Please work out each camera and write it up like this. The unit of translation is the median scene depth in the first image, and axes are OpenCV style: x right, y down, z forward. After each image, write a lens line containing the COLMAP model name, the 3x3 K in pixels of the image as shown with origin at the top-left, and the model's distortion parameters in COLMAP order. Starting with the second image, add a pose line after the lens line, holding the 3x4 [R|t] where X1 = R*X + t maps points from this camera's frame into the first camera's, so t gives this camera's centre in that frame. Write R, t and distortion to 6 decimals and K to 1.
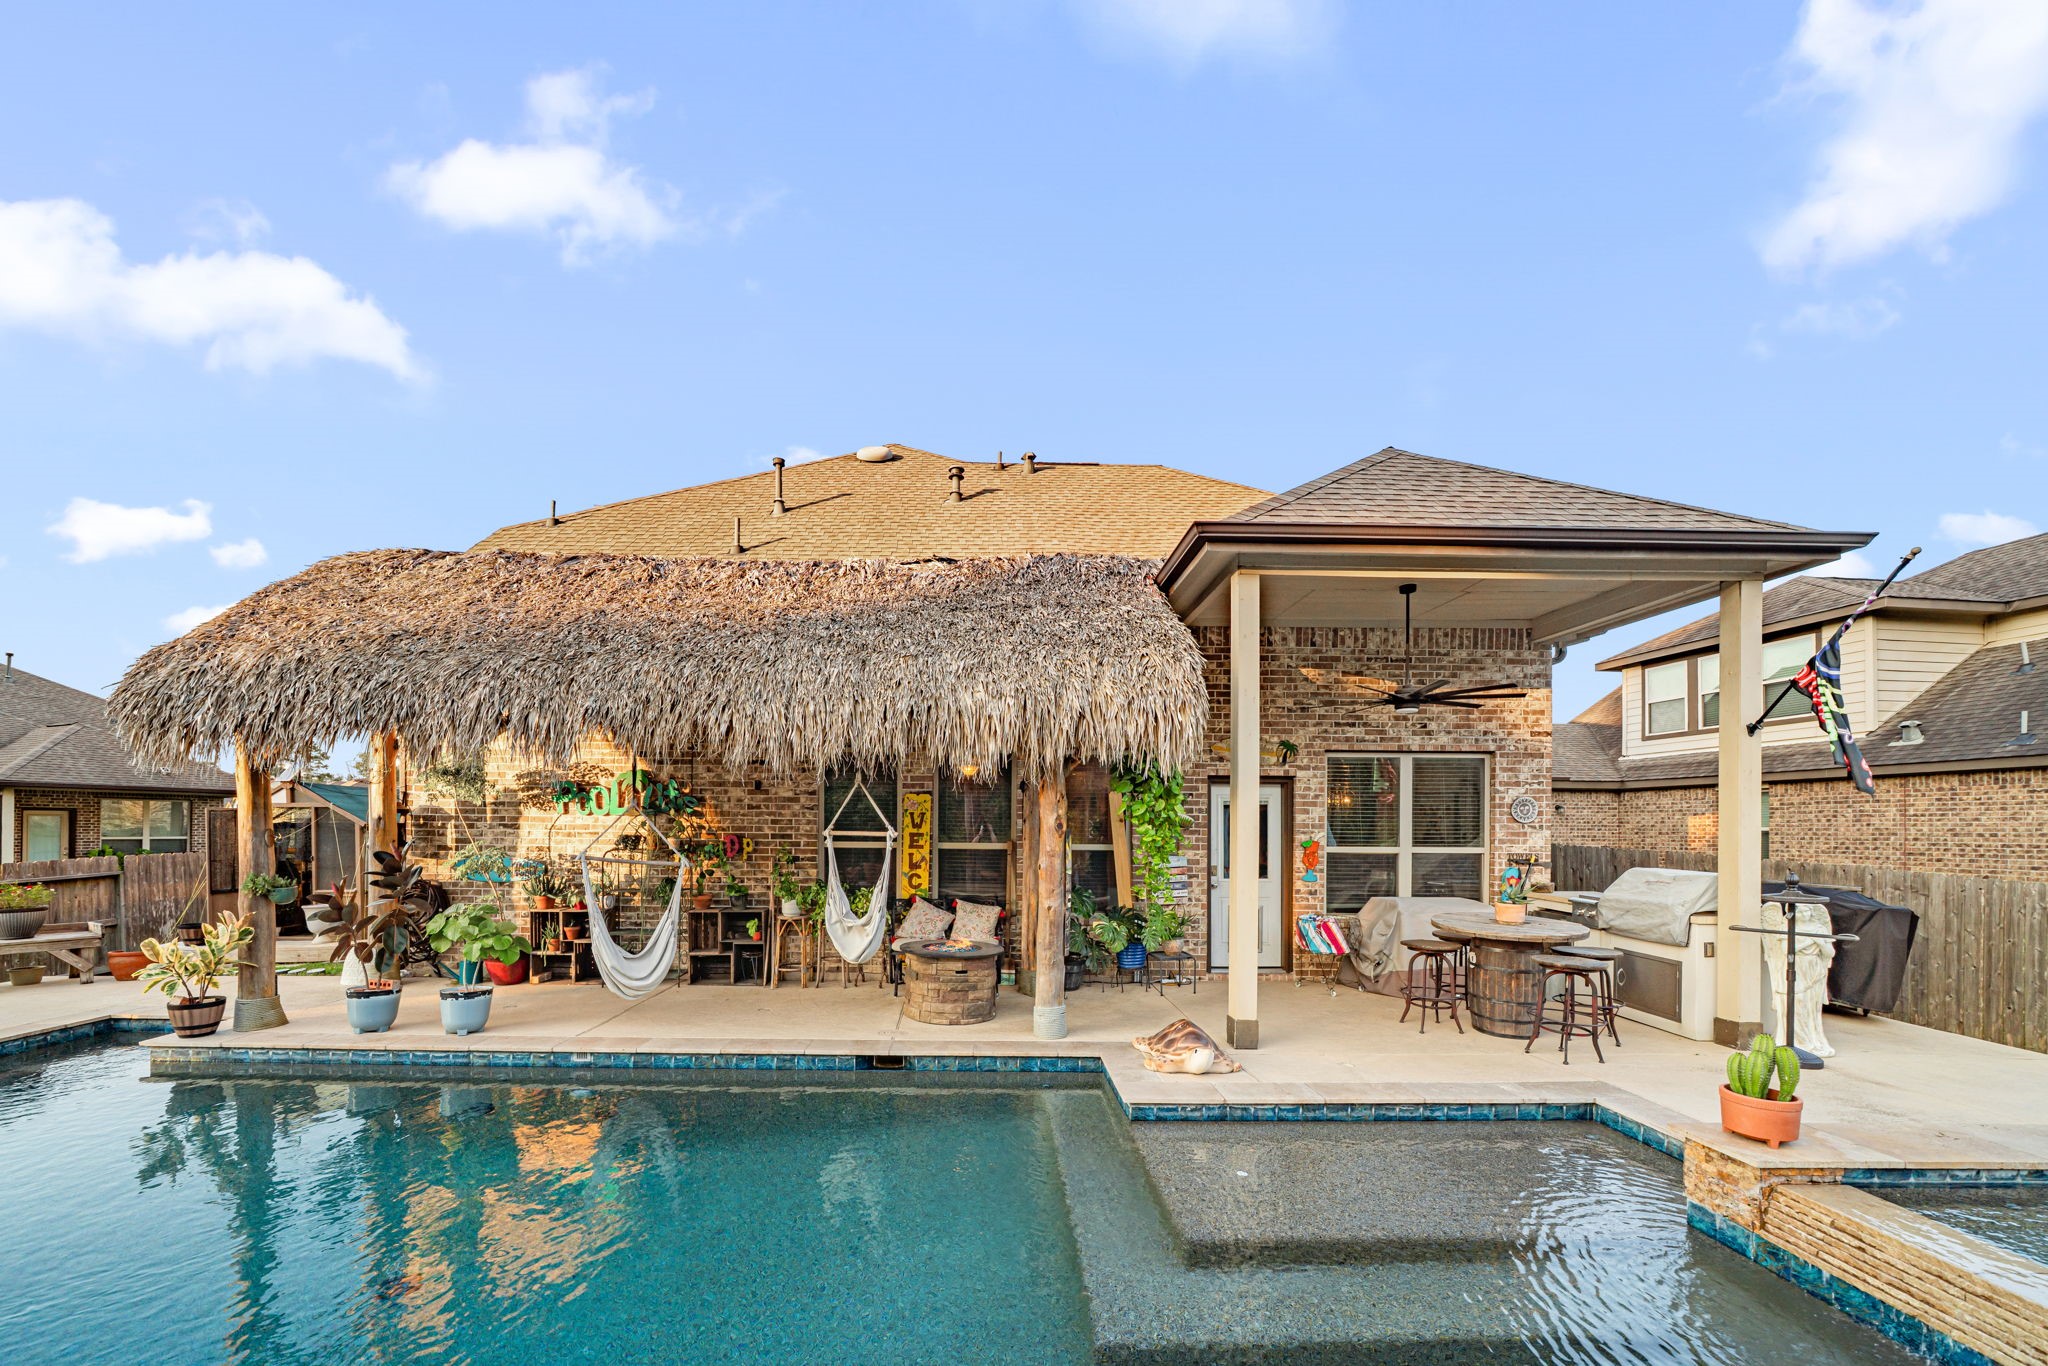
lens RADIAL K [[743.8, 0, 986.6], [0, 743.8, 827.6], [0, 0, 1]] dist [-0.001374, -0.000133]
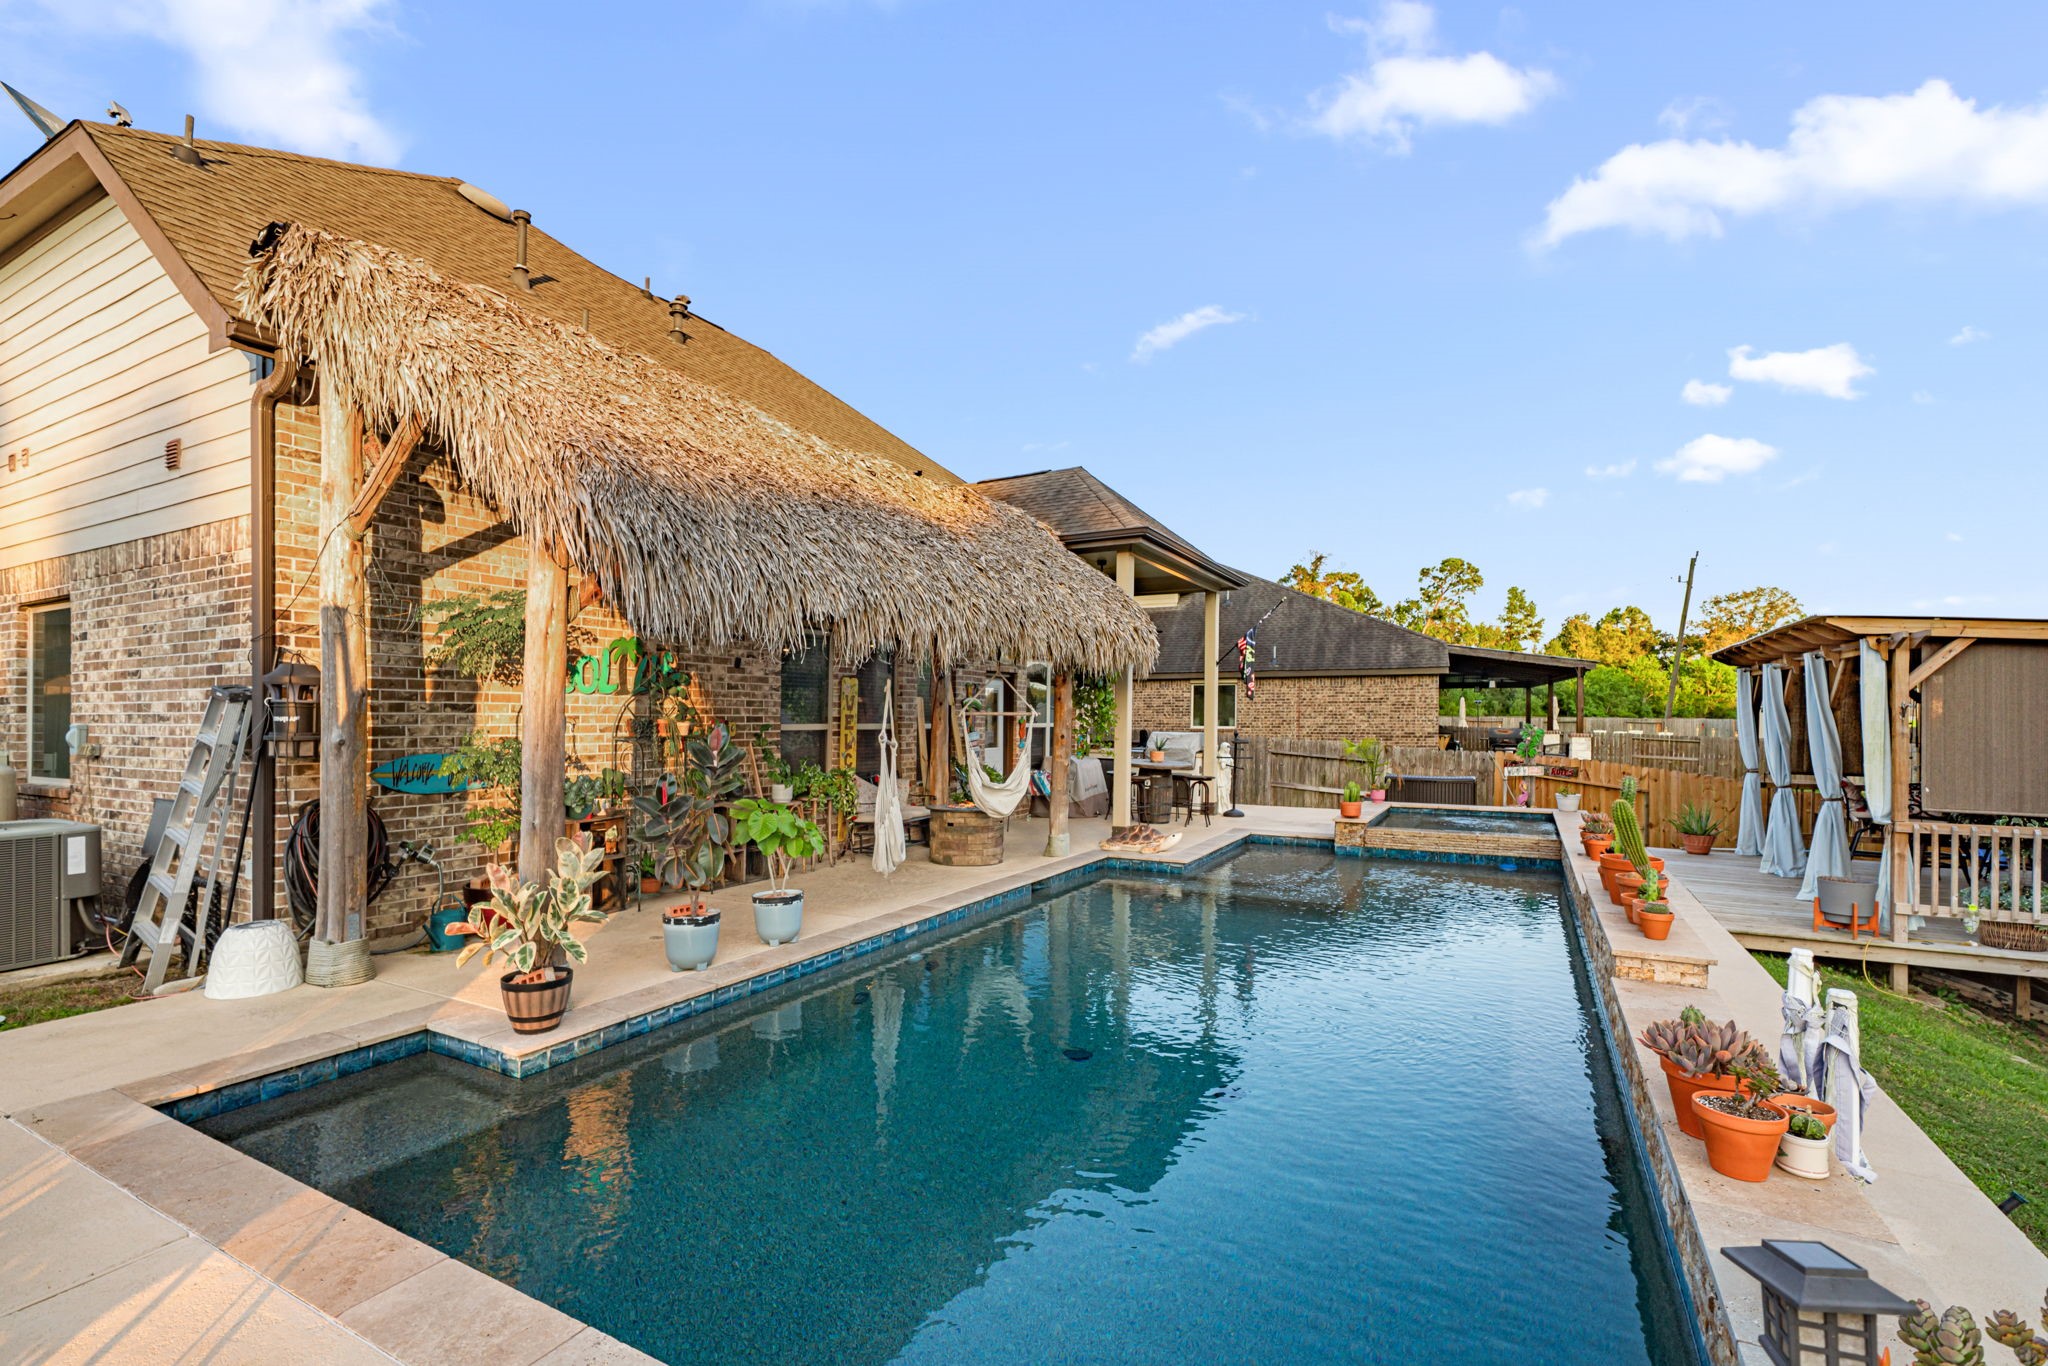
lens RADIAL K [[926.7, 0, 1007.0], [0, 926.7, 710.2], [0, 0, 1]] dist [0.000757, 0.000302]
pose [[0.489038, 0.000152, 0.872262, -1.101019], [0.001403, 0.999999, -0.000961, 0.001786], [-0.872261, 0.001693, 0.489037, 0.162950]]
